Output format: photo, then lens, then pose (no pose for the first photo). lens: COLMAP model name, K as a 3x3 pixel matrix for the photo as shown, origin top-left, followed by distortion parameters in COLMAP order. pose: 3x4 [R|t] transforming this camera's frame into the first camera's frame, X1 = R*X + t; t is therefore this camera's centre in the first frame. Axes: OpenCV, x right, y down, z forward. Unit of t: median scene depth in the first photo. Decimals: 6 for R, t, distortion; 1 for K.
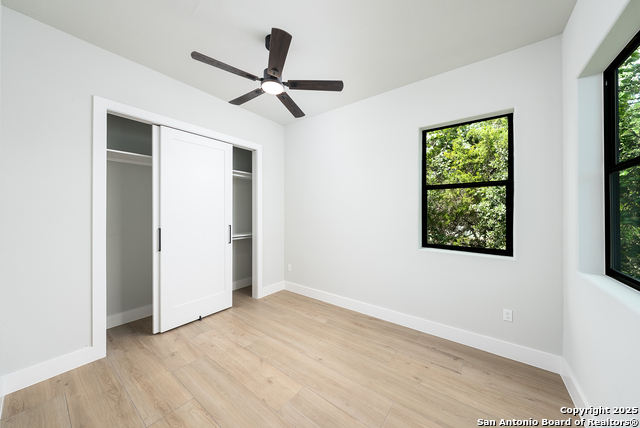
lens RADIAL K [[223.6, 0, 320.9], [0, 223.6, 213.0], [0, 0, 1]] dist [0.000108, 0.000010]
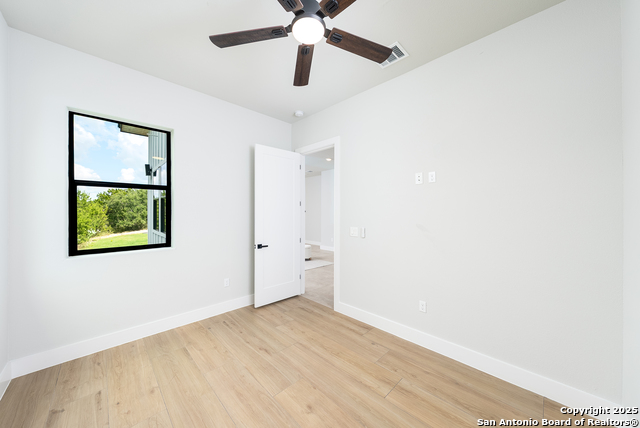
lens RADIAL K [[223.6, 0, 321.8], [0, 223.6, 212.5], [0, 0, 1]] dist [0.000108, 0.000010]
pose [[-0.989838, -0.002996, 0.142170, -0.407539], [-0.001642, 0.999952, 0.009641, -0.002714], [-0.142192, 0.009310, -0.989795, 1.897859]]
